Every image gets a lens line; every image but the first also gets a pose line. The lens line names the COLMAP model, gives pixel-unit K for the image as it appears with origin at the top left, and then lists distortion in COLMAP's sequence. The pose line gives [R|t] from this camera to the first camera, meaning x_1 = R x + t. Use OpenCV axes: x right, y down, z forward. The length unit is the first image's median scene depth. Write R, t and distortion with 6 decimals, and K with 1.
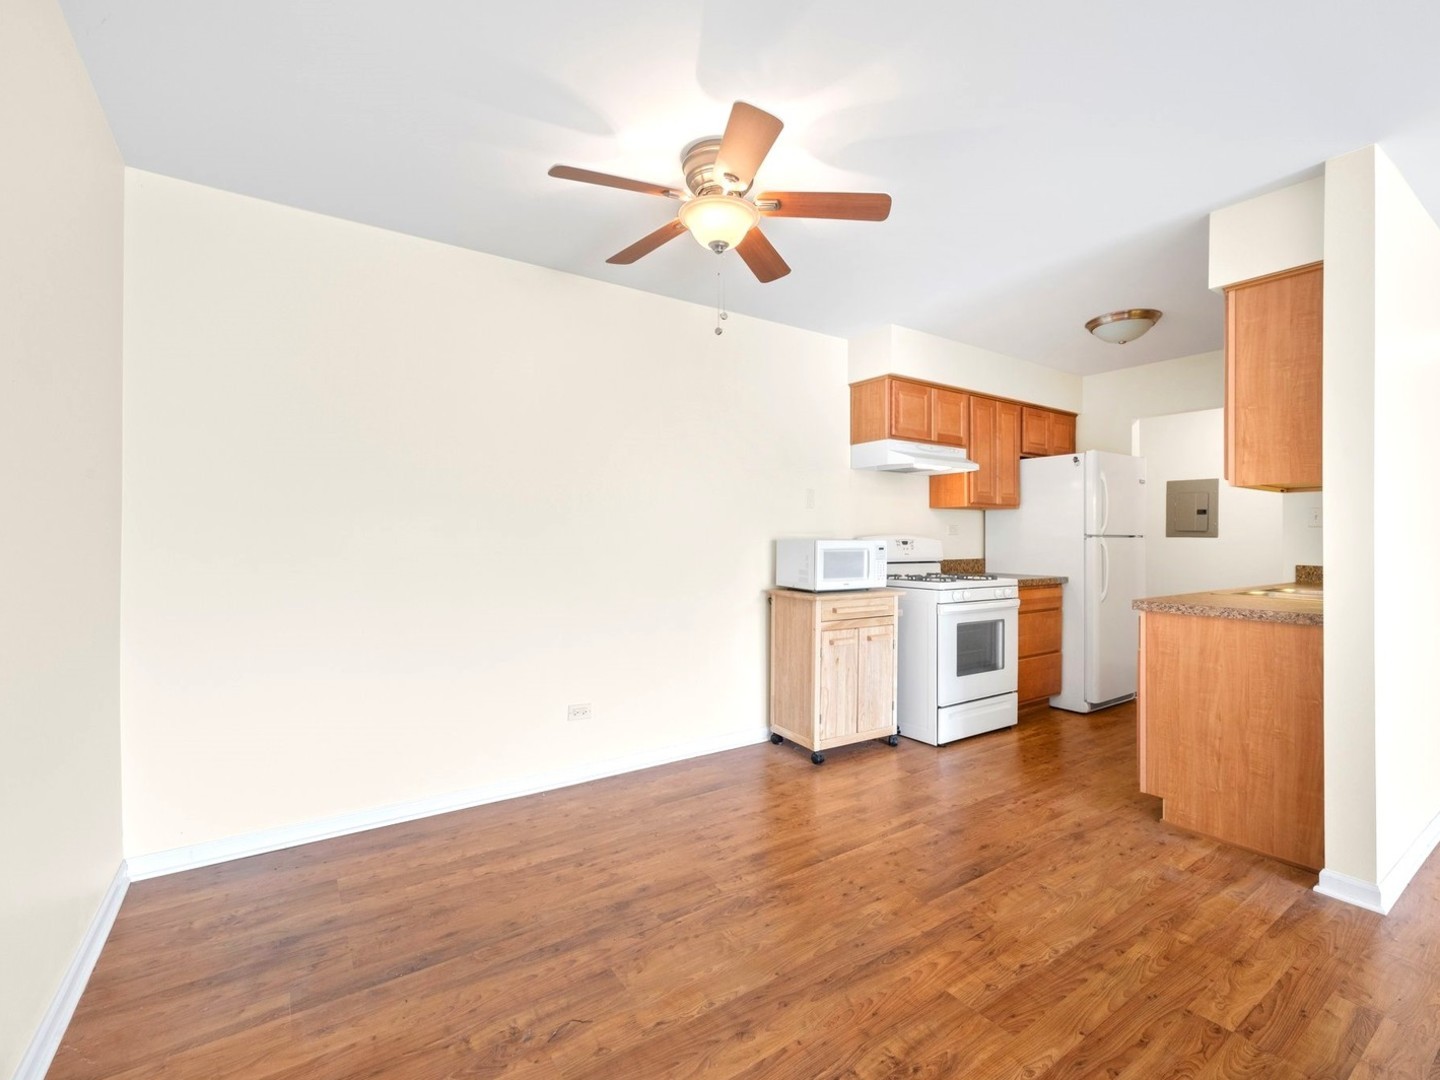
lens RADIAL K [[647.4, 0, 723.3], [0, 647.4, 539.1], [0, 0, 1]] dist [-0.002711, 0.000624]
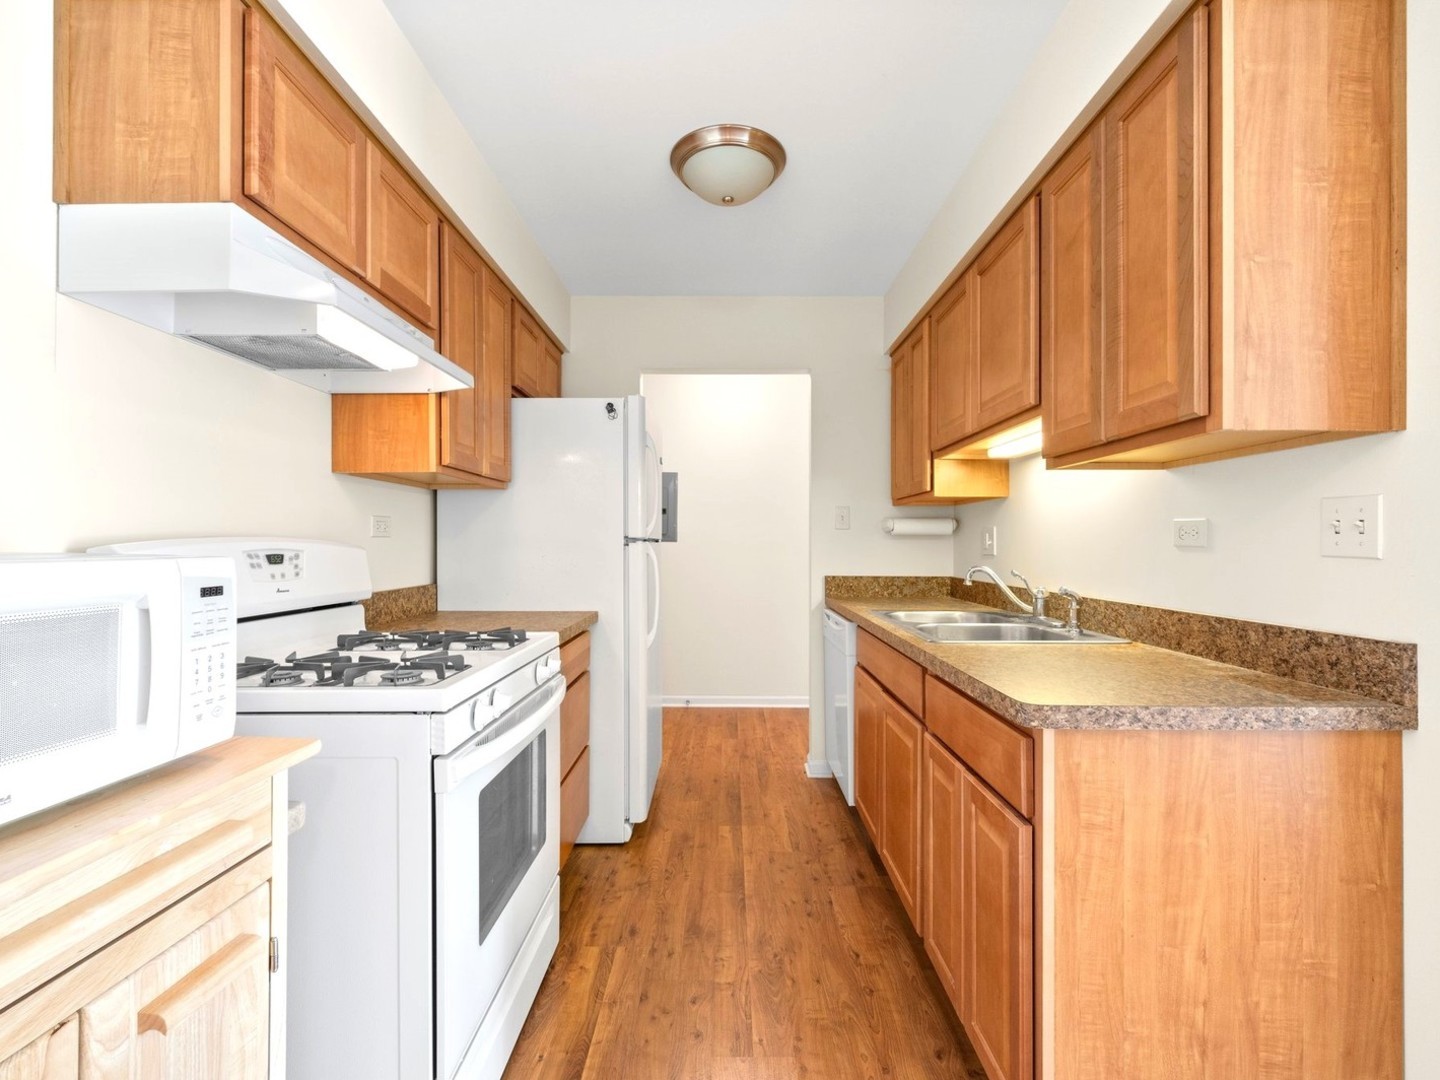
lens RADIAL K [[647.4, 0, 725.7], [0, 647.4, 541.2], [0, 0, 1]] dist [-0.002711, 0.000624]
pose [[0.569842, 0.000380, 0.821754, 0.213511], [0.001696, 0.999997, -0.001639, -0.005048], [-0.821753, 0.002328, 0.569840, 0.975122]]
